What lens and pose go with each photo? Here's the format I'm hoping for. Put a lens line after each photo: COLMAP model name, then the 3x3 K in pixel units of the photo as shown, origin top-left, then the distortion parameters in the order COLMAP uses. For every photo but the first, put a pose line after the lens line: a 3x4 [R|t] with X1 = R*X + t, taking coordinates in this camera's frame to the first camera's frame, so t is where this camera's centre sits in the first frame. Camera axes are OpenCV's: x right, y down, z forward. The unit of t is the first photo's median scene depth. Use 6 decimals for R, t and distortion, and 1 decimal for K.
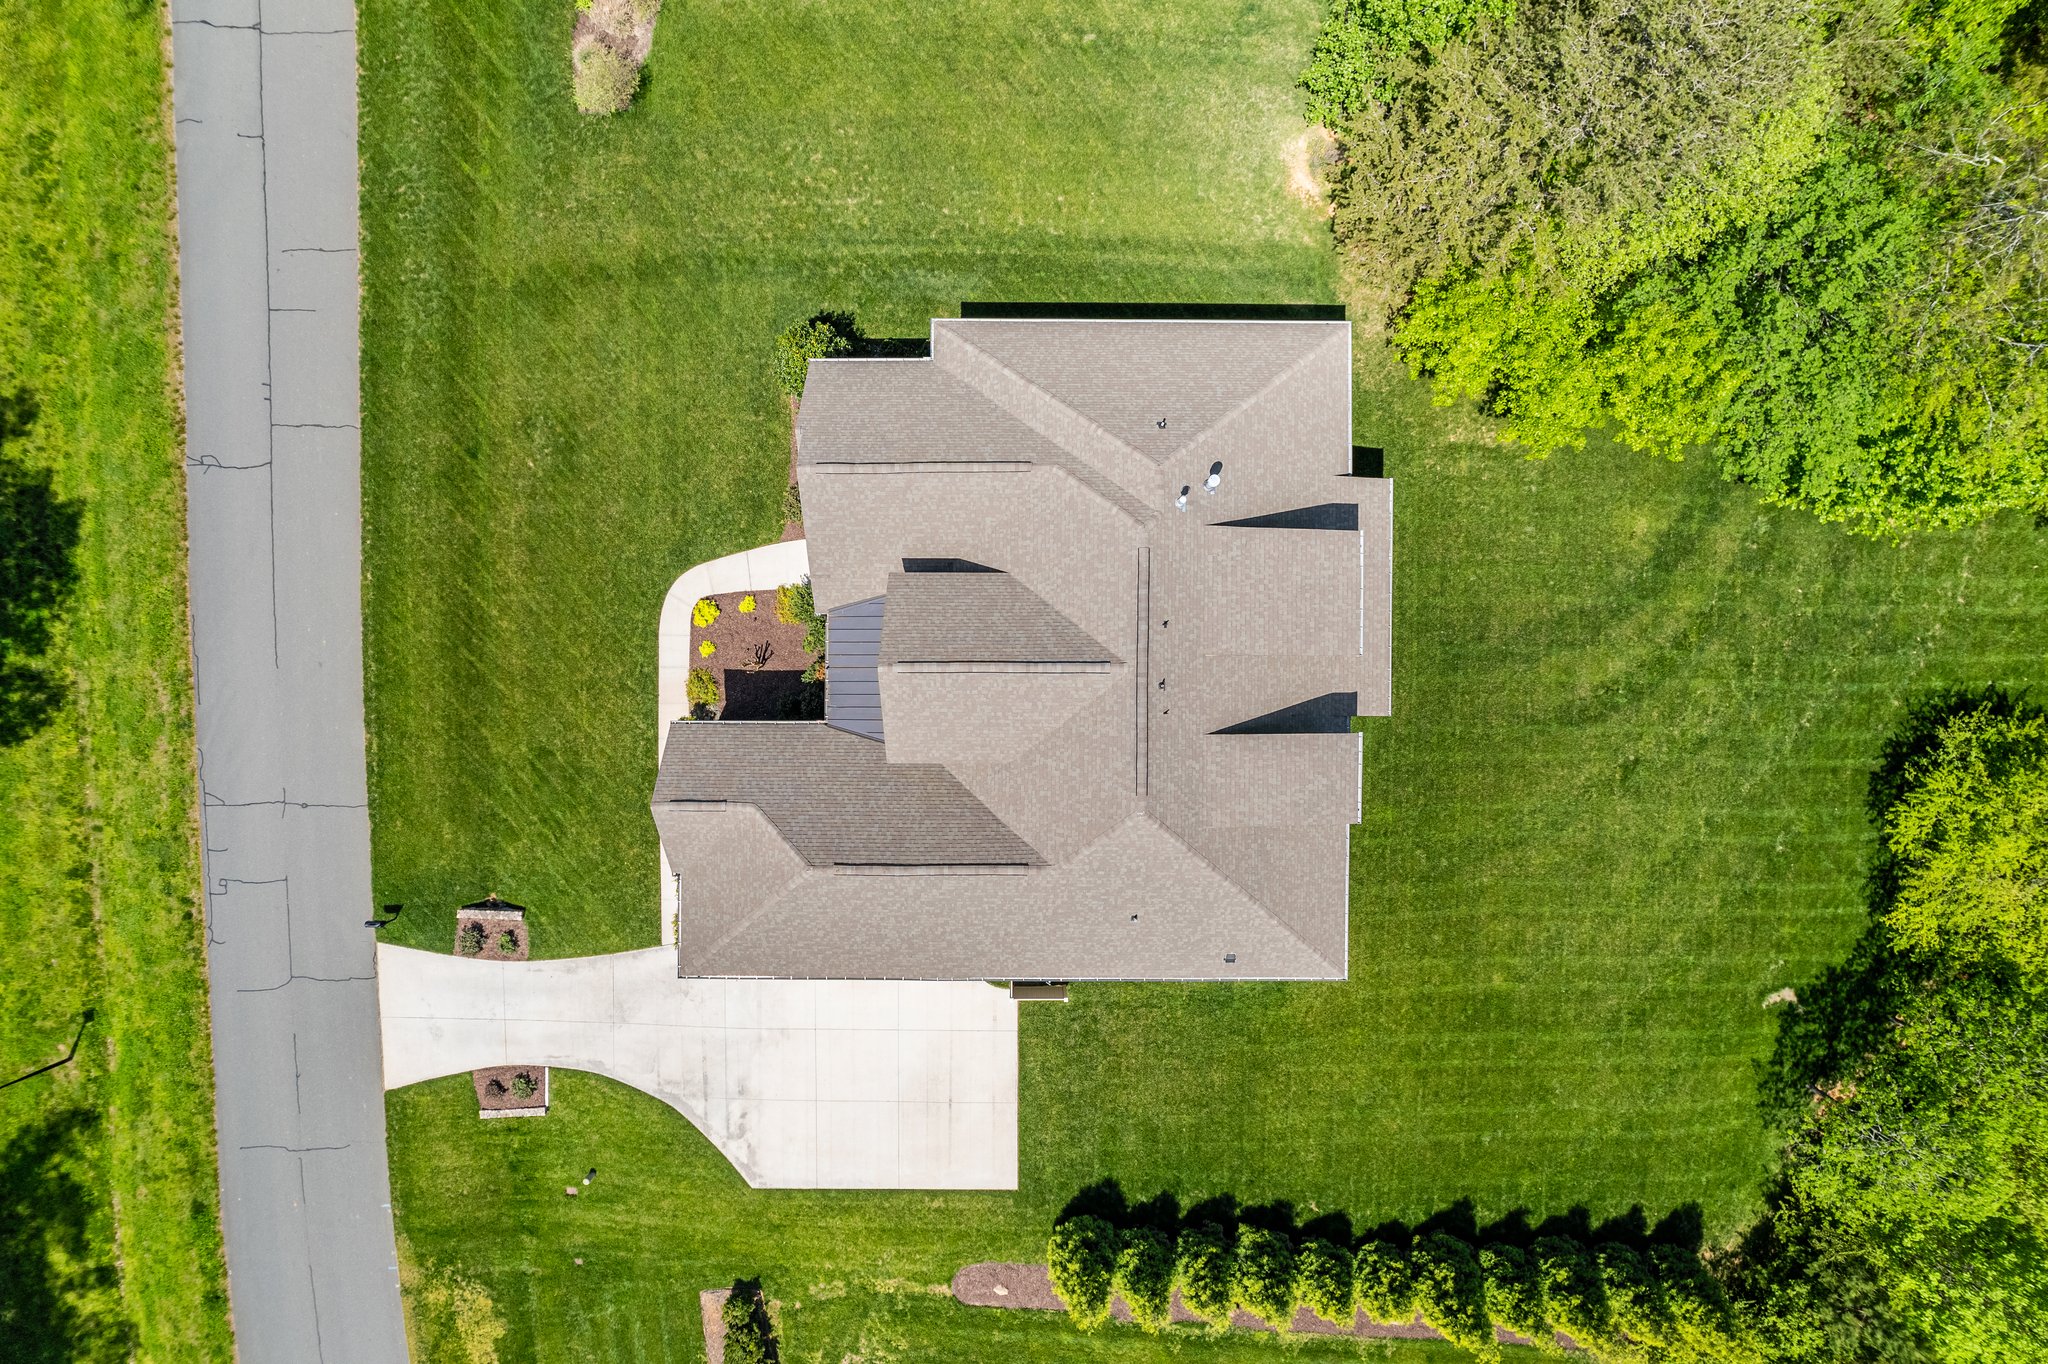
lens RADIAL K [[1323.5, 0, 1024.0], [0, 1323.5, 682.0], [0, 0, 1]] dist [-0.055770, 0.056174]
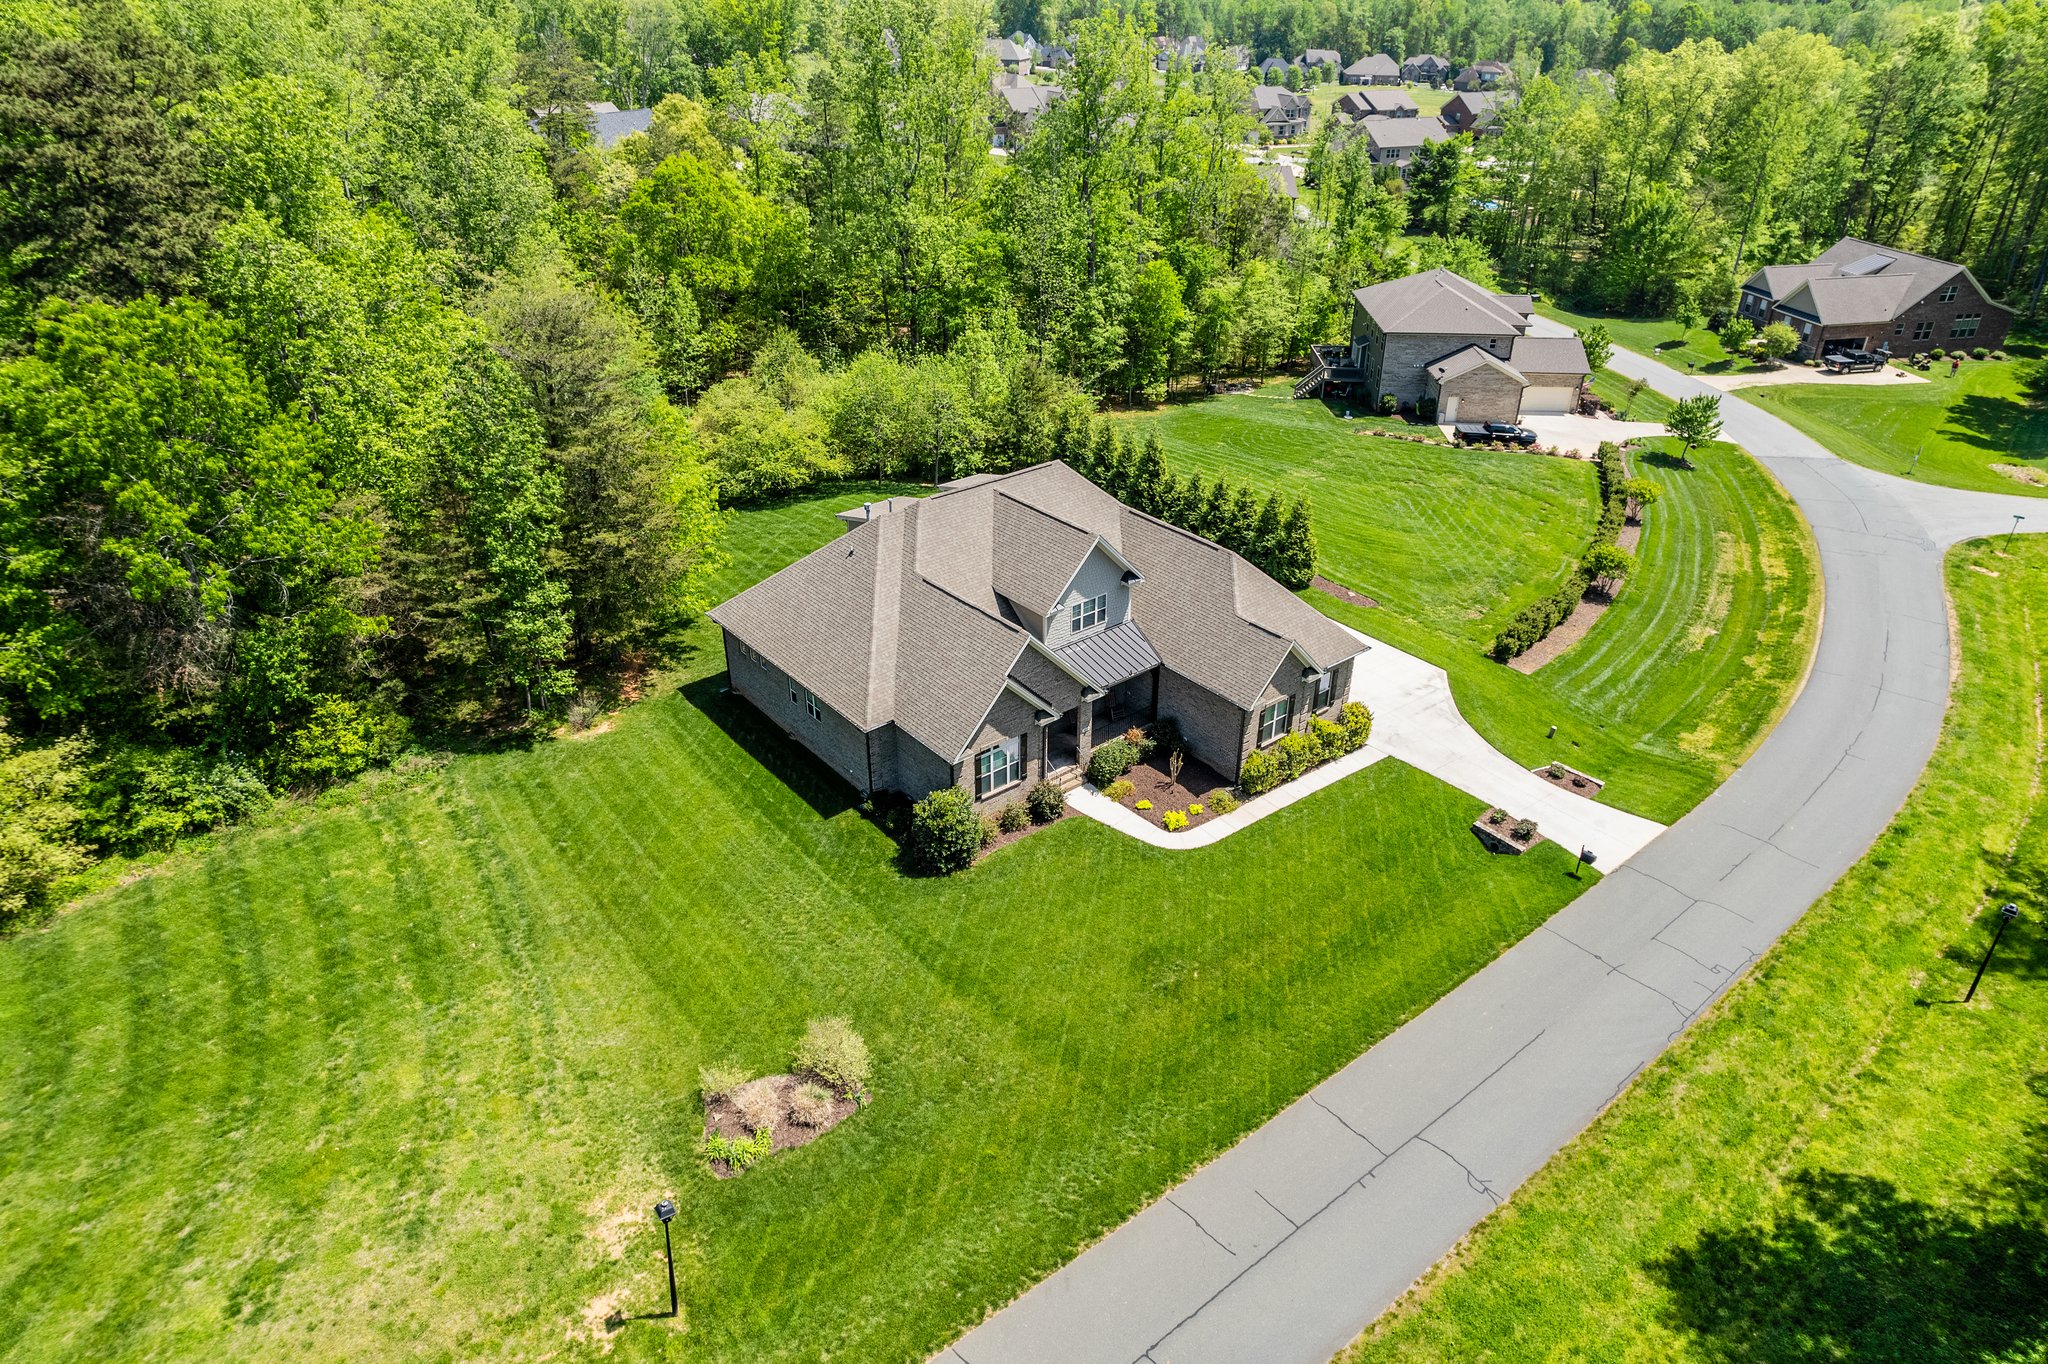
lens RADIAL K [[1323.5, 0, 1024.0], [0, 1323.5, 682.0], [0, 0, 1]] dist [-0.055770, 0.056174]
pose [[-0.637699, -0.410140, 0.652016, -0.846999], [0.770134, -0.322669, 0.550253, -0.736502], [-0.015295, 0.853035, 0.521629, 0.304882]]
